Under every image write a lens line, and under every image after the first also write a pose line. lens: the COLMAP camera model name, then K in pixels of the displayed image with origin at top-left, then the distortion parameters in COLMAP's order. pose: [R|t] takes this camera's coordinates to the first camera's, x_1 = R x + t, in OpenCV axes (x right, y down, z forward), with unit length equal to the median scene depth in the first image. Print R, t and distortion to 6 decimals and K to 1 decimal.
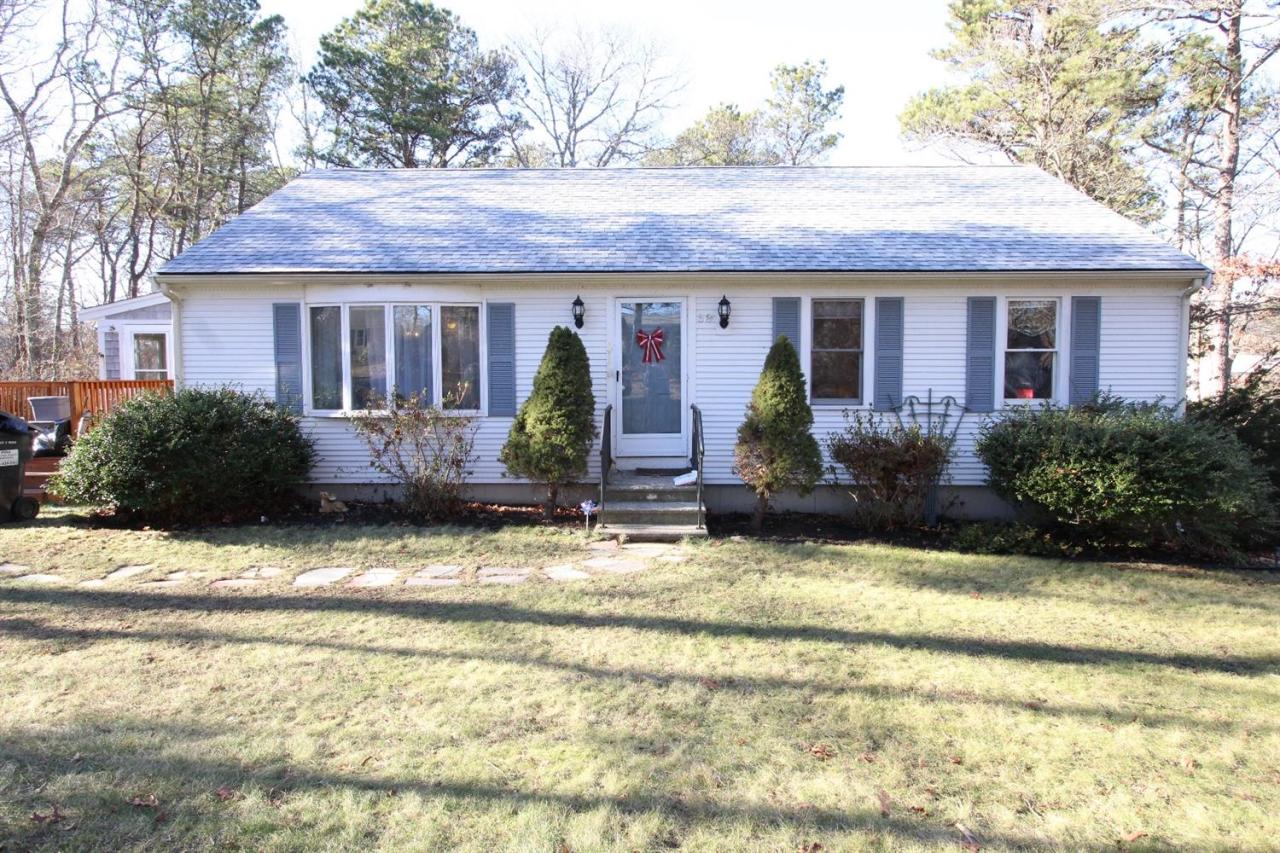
lens RADIAL K [[730.0, 0, 648.7], [0, 730.0, 421.5], [0, 0, 1]] dist [-0.000436, -0.003611]
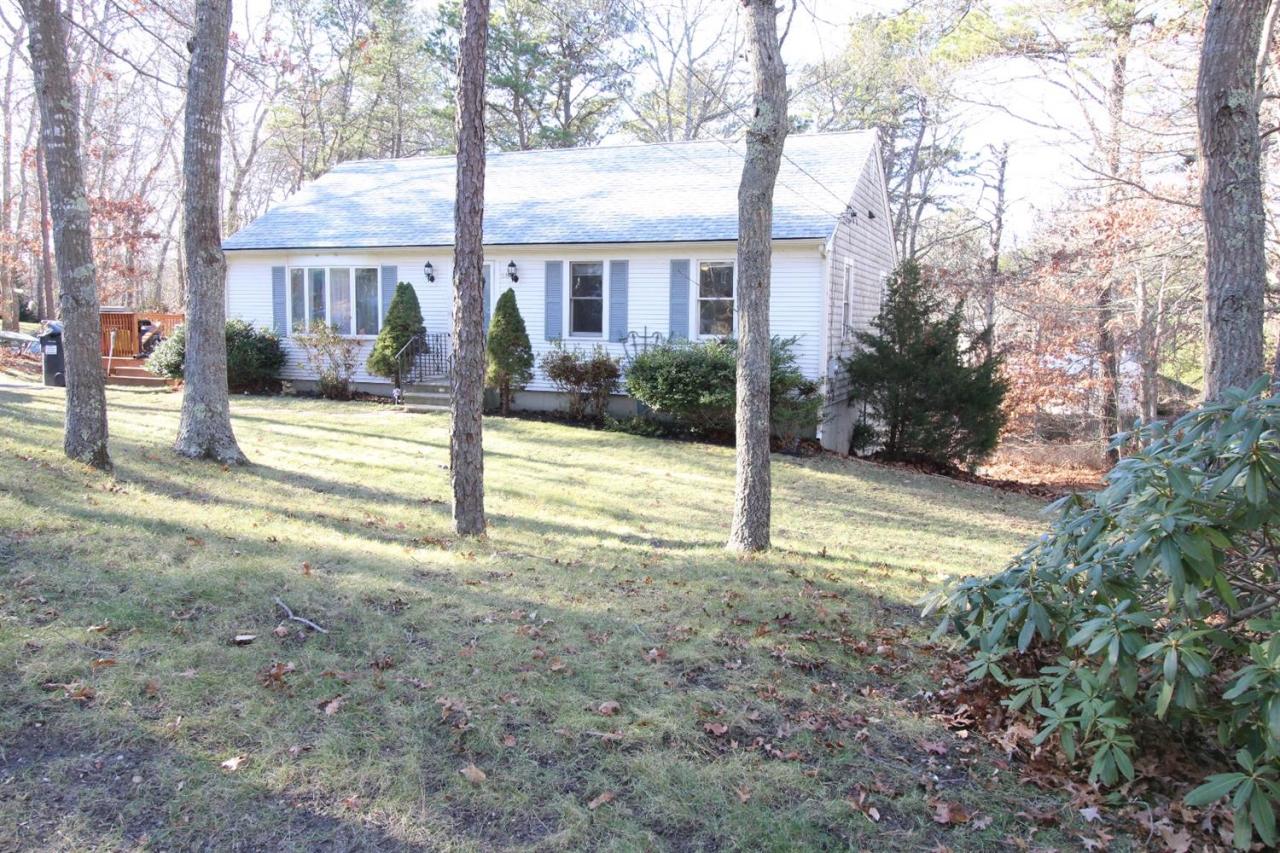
lens RADIAL K [[982.5, 0, 634.2], [0, 982.5, 426.7], [0, 0, 1]] dist [0.003851, 0.004348]
pose [[0.929199, 0.053975, -0.365617, 1.062037], [-0.039611, 0.998124, 0.046680, 0.059592], [0.367451, -0.028892, 0.929594, -0.751806]]
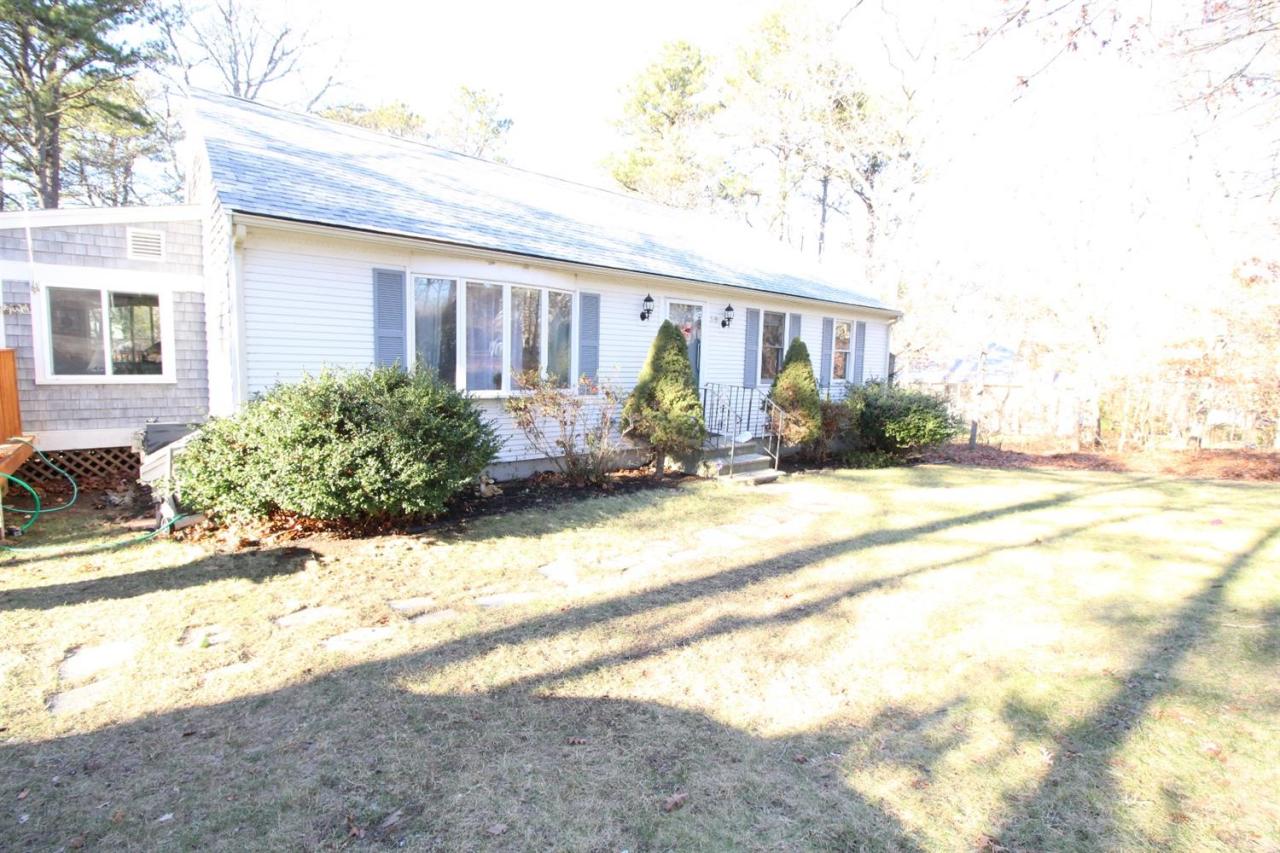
lens RADIAL K [[589.3, 0, 648.7], [0, 589.3, 421.5], [0, 0, 1]] dist [-0.015347, -0.001643]
pose [[0.746120, -0.046927, 0.664156, -0.753369], [0.008012, 0.998074, 0.061519, -0.019985], [-0.665763, -0.040579, 0.745059, 0.257269]]
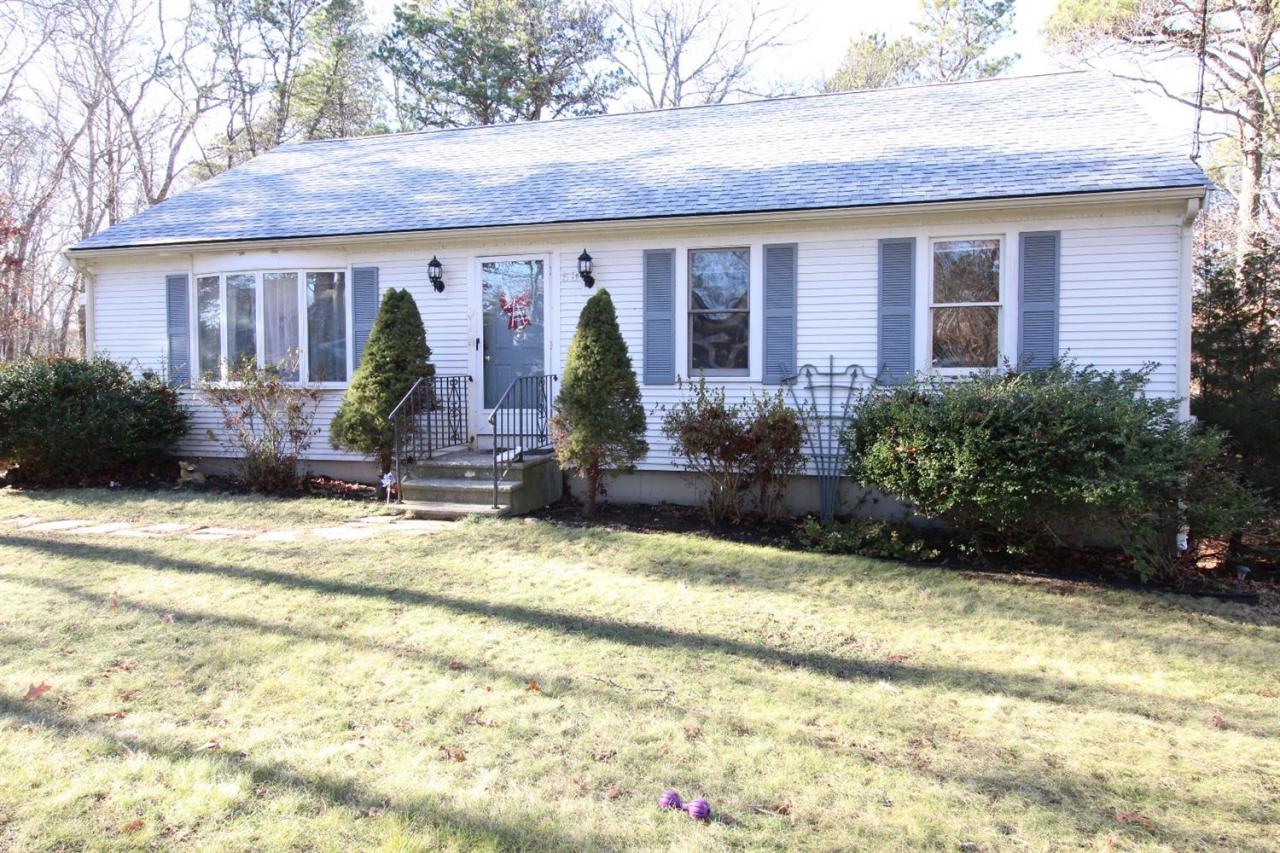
lens RADIAL K [[882.8, 0, 638.3], [0, 882.8, 423.2], [0, 0, 1]] dist [0.007358, -0.001205]
pose [[0.962617, 0.013379, -0.270534, 0.446079], [-0.018374, 0.999704, -0.015941, 0.048844], [0.270241, 0.020316, 0.962578, 0.011238]]
